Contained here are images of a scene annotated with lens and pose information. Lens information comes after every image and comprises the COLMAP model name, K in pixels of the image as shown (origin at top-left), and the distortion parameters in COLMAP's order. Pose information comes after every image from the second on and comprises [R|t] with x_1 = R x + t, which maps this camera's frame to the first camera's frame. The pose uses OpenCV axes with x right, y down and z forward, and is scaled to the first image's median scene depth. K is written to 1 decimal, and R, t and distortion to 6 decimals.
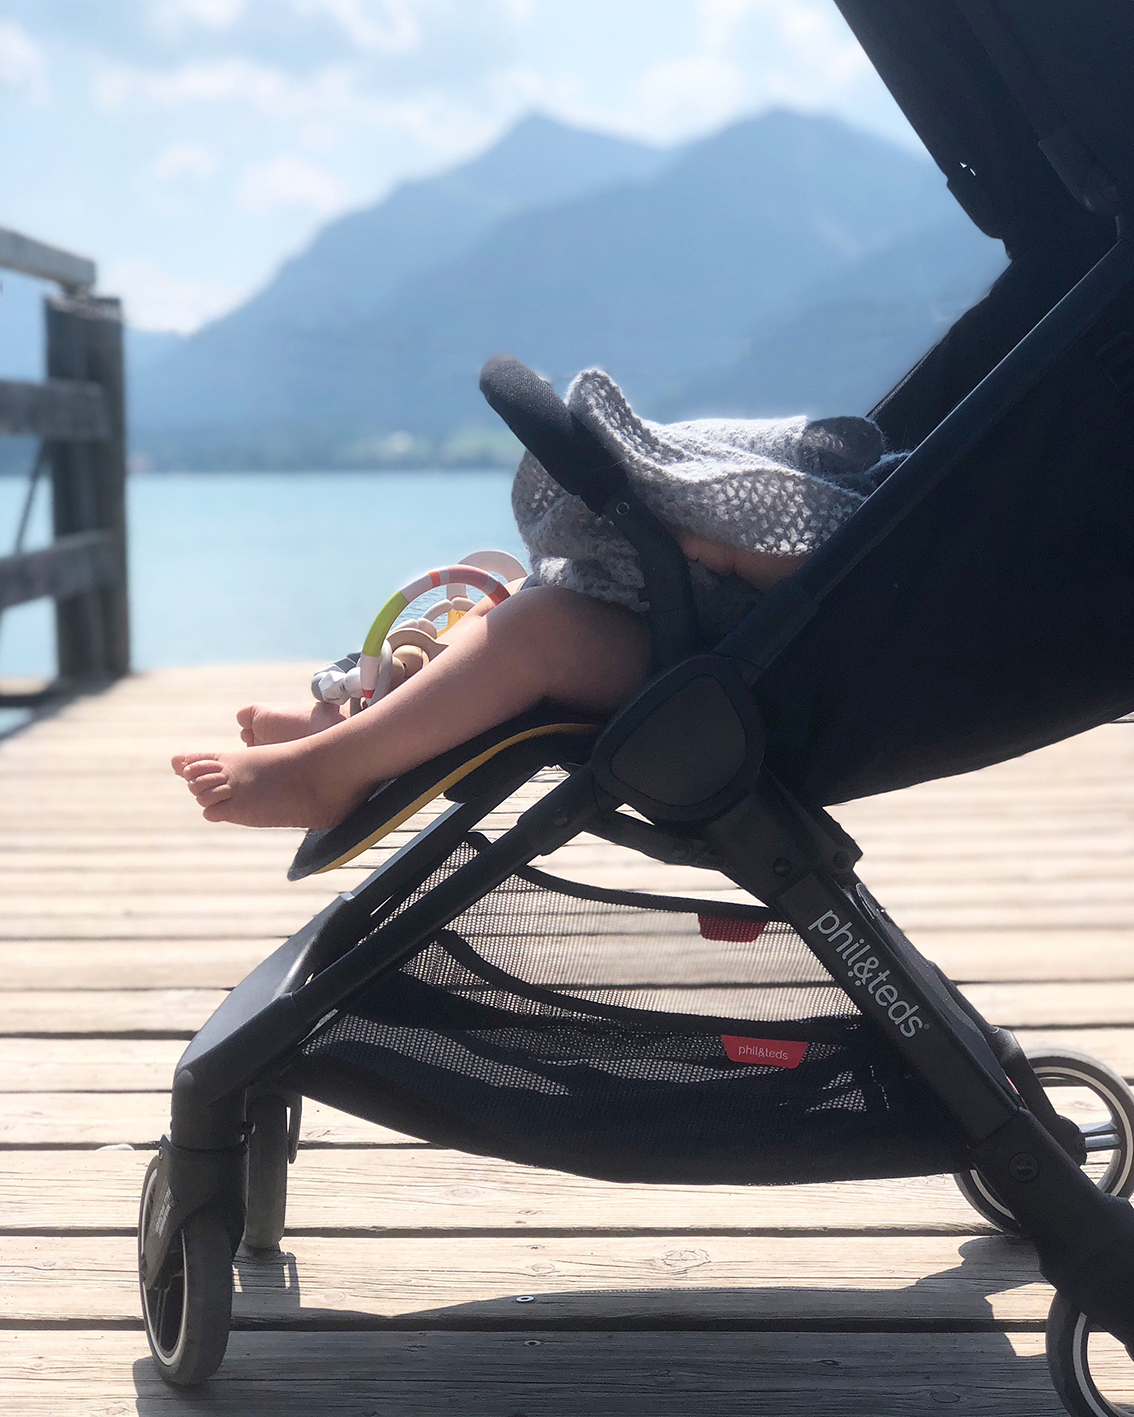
lens RADIAL K [[2276.2, 0, 563.7], [0, 2276.2, 705.0], [0, 0, 1]] dist [0.000474, 0.000000]
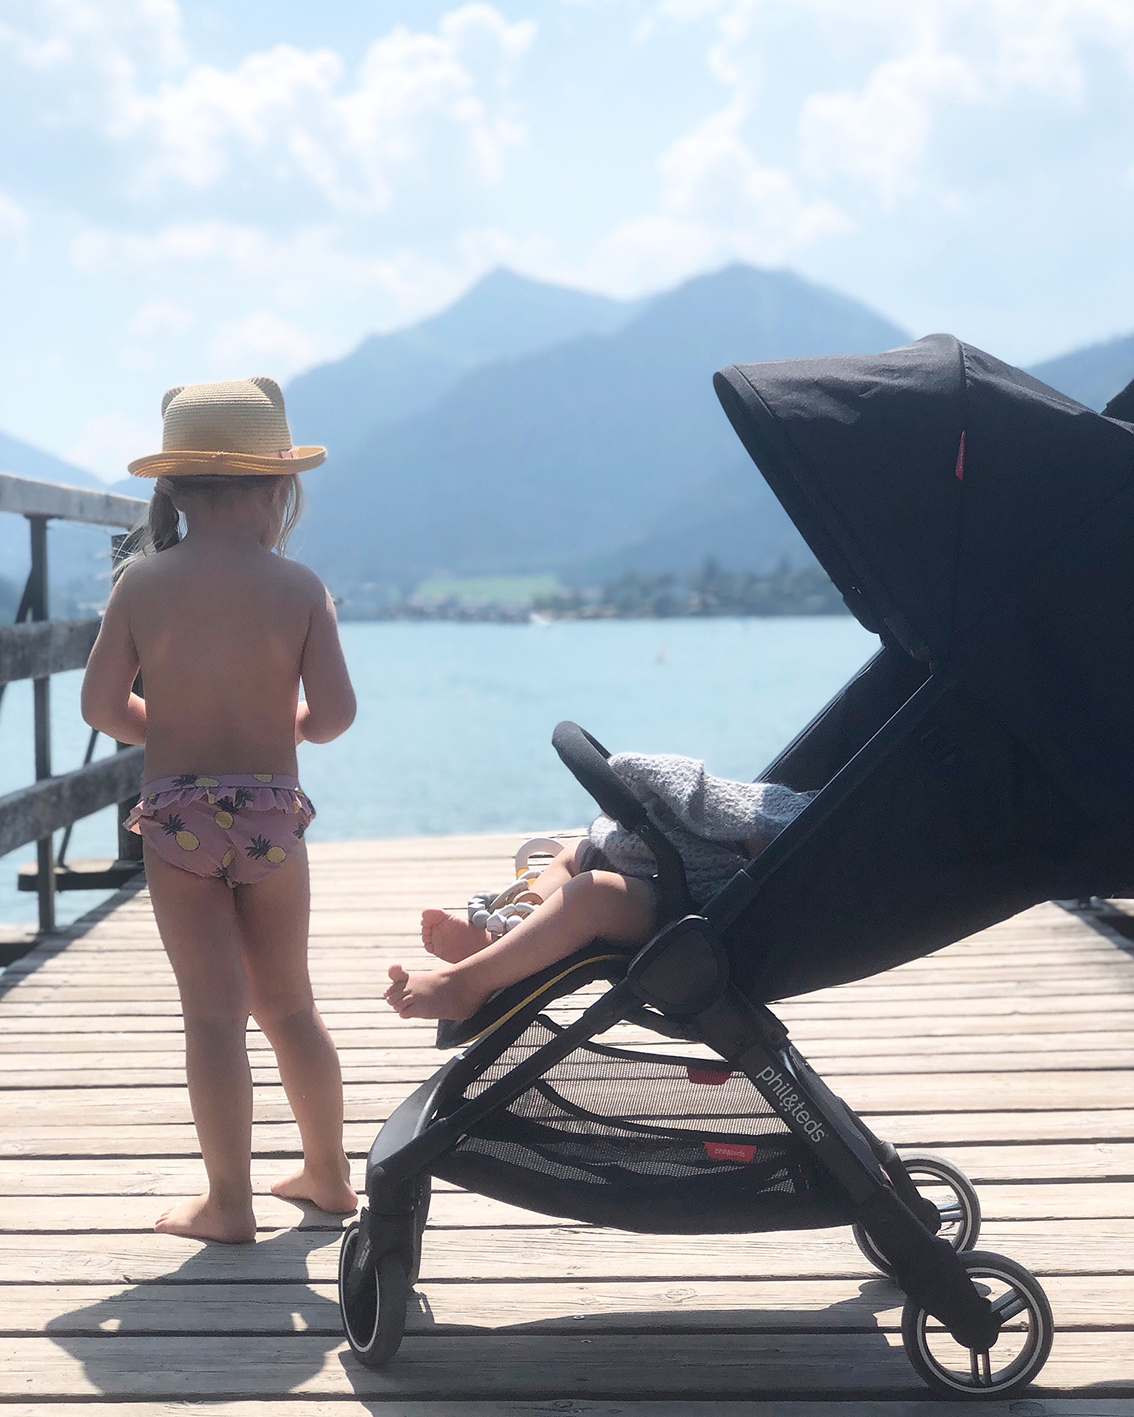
lens RADIAL K [[2276.2, 0, 577.2], [0, 2276.2, 709.2], [0, 0, 1]] dist [0.000474, 0.000000]
pose [[0.999767, -0.002526, 0.021419, -0.049445], [0.003787, 0.998248, -0.059053, -0.061205], [-0.021232, 0.059121, 0.998025, -0.568018]]
